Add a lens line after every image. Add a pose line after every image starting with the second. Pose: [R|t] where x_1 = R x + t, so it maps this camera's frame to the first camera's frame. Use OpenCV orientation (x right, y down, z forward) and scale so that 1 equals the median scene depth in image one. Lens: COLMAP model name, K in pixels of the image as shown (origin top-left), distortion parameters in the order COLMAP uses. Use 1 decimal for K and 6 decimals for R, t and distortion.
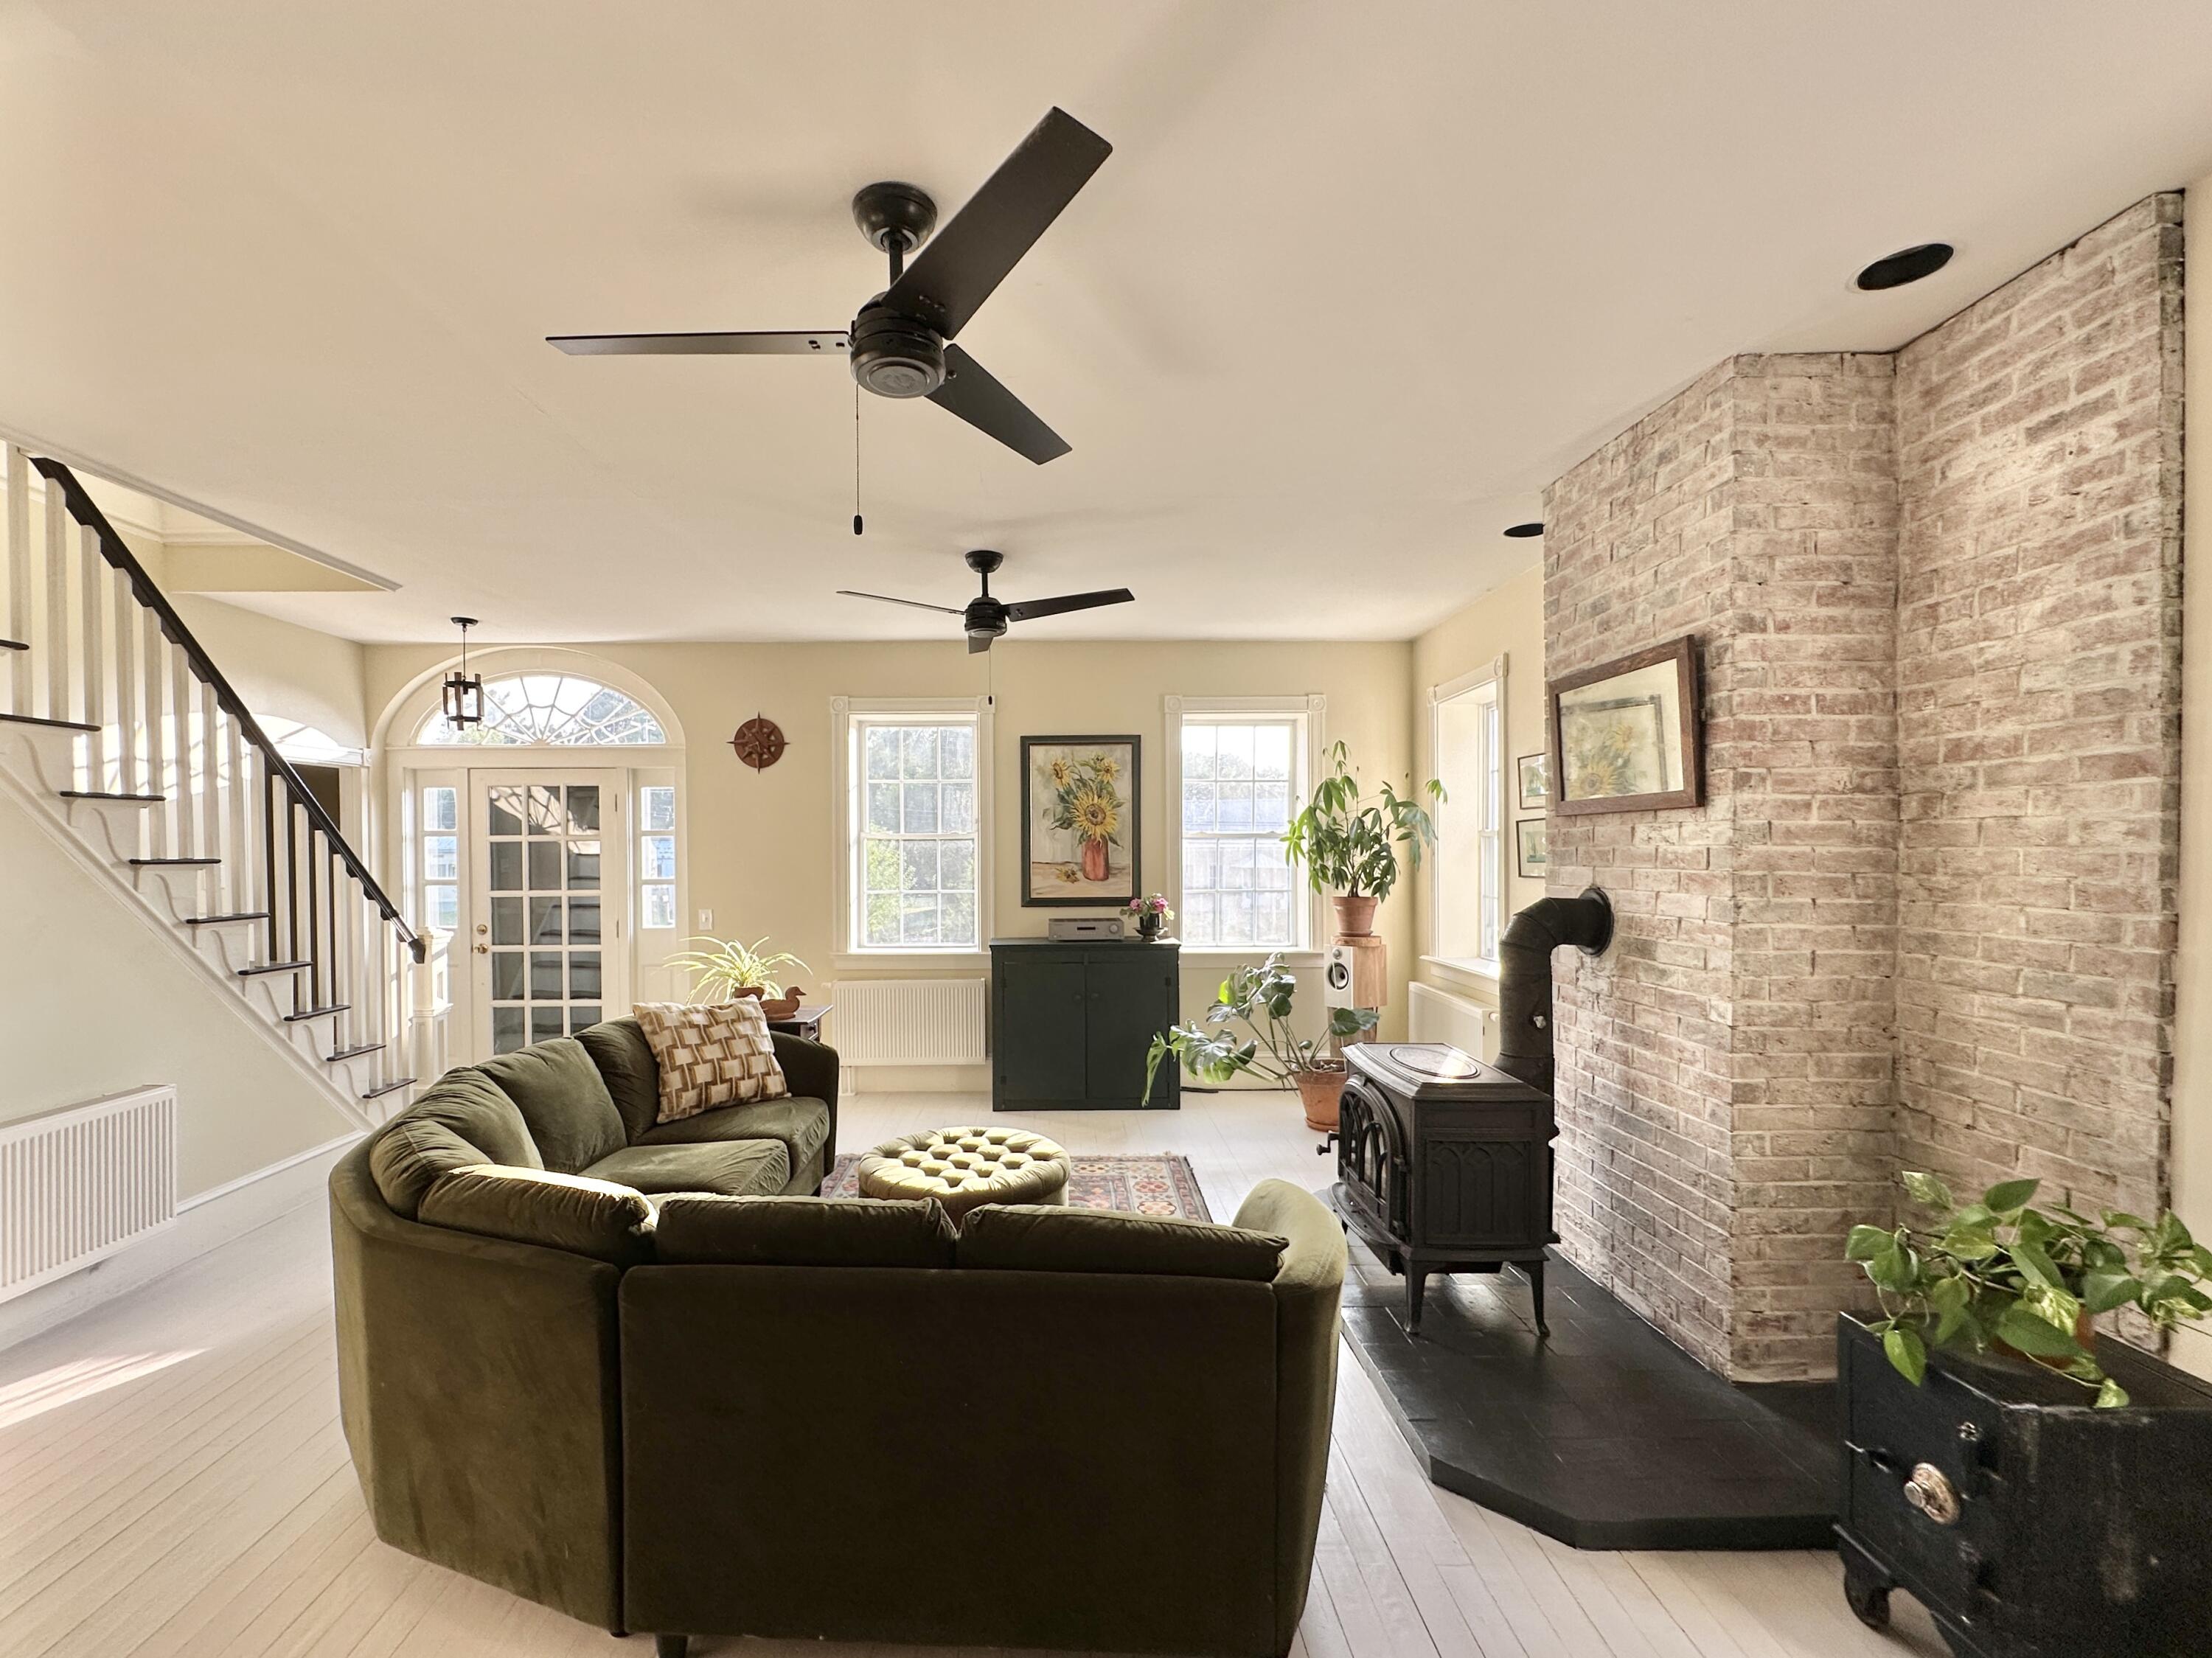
lens RADIAL K [[884.2, 0, 1104.7], [0, 884.2, 830.8], [0, 0, 1]] dist [-0.002570, 0.000404]
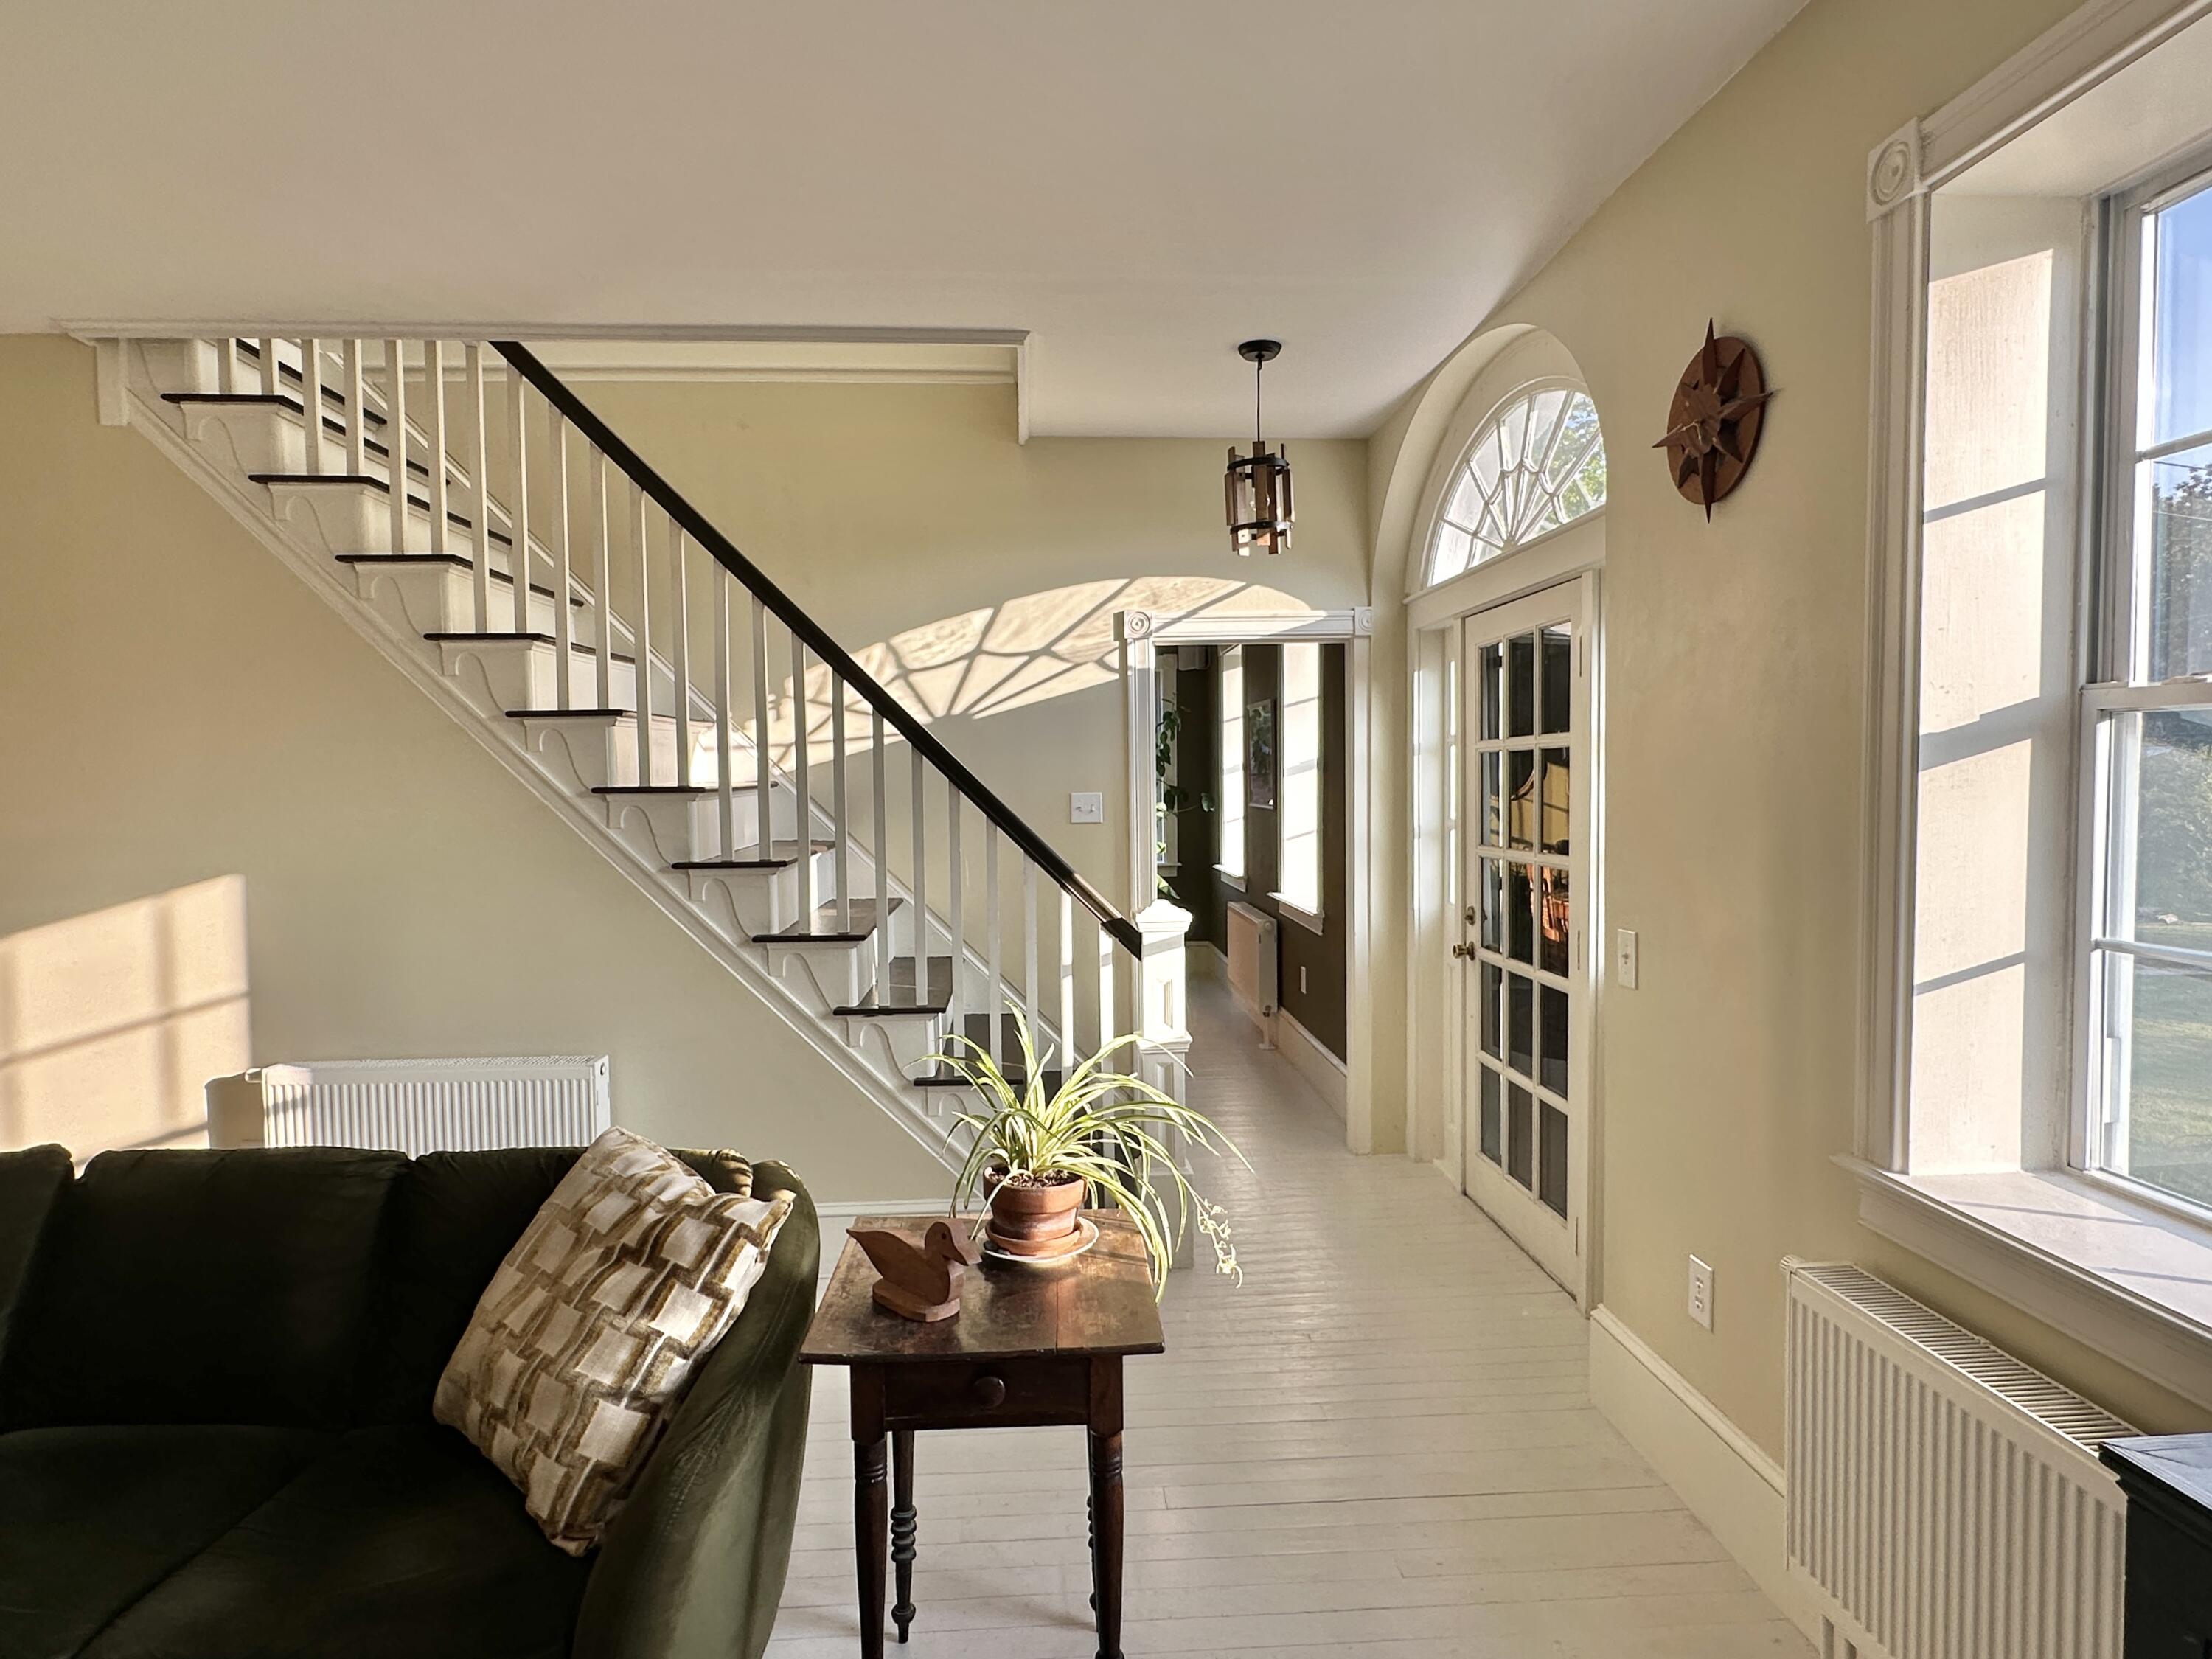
lens RADIAL K [[1237.7, 0, 1106.0], [0, 1237.7, 829.5], [0, 0, 1]] dist [0.000273, 0.000029]
pose [[0.007160, 0.057246, -0.998334, 0.050968], [0.031056, 0.997866, 0.057442, 0.011166], [0.999492, -0.031415, 0.005367, 0.889352]]
